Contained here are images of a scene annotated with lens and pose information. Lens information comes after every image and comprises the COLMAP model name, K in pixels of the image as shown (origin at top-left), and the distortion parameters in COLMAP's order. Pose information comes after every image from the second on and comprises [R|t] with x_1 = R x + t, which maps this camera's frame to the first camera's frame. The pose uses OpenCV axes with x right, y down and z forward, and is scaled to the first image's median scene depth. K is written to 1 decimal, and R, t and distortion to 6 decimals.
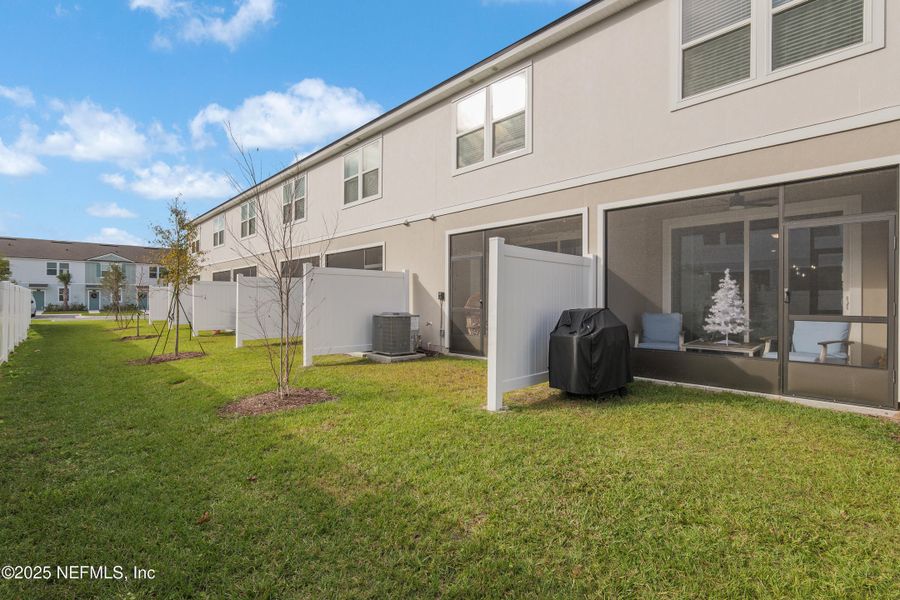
lens RADIAL K [[418.7, 0, 449.2], [0, 418.7, 298.2], [0, 0, 1]] dist [-0.001030, 0.000221]
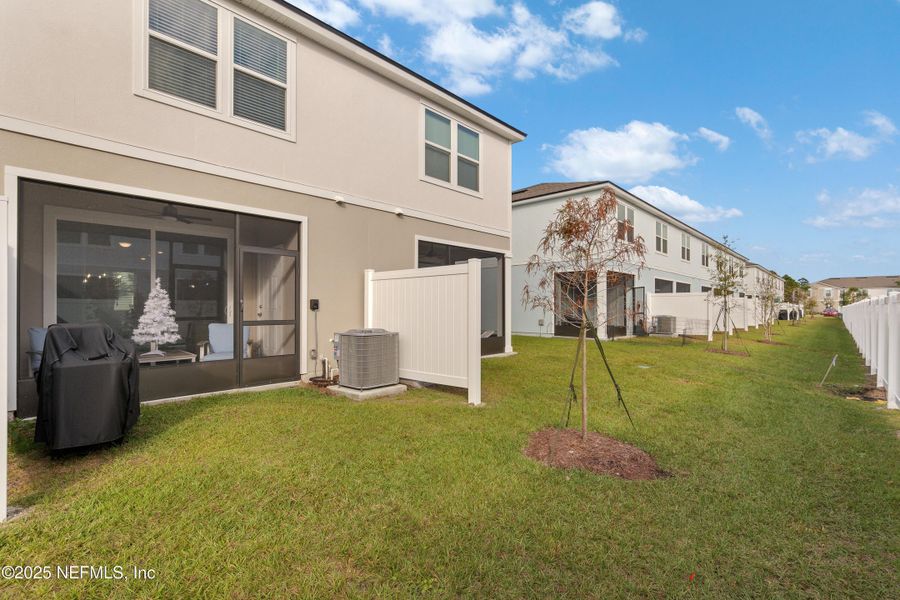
lens RADIAL K [[417.1, 0, 450.3], [0, 417.1, 304.8], [0, 0, 1]] dist [-0.001379, 0.000077]
pose [[-0.050986, 0.005817, 0.998682, -0.380640], [0.000713, 0.999983, -0.005788, -0.000506], [-0.998699, 0.000417, -0.050990, 0.395785]]
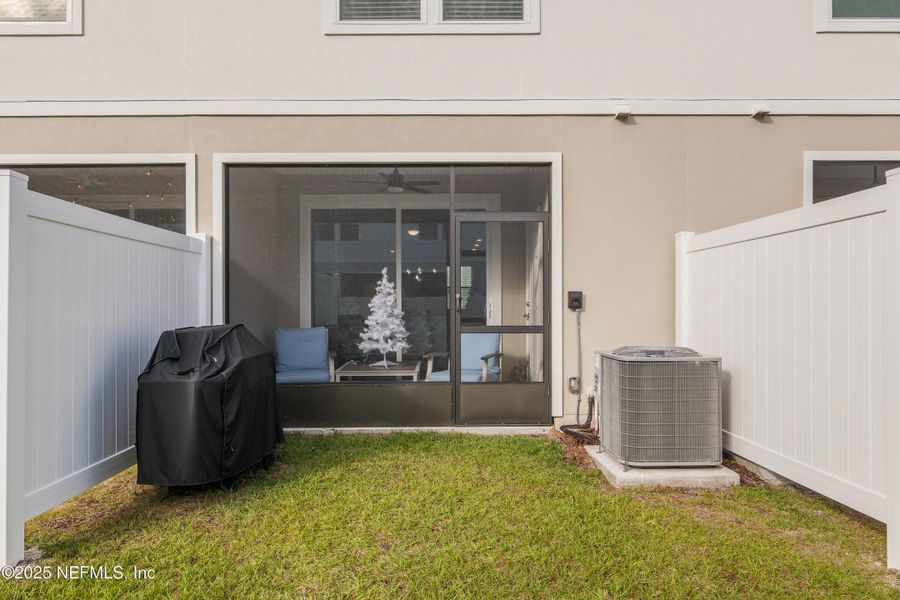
lens RADIAL K [[552.9, 0, 447.1], [0, 552.9, 305.0], [0, 0, 1]] dist [-0.004052, -0.000557]
pose [[0.692514, -0.004558, 0.721390, 0.014568], [0.004689, 0.999987, 0.001818, -0.003520], [-0.721390, 0.002124, 0.692526, 0.236879]]
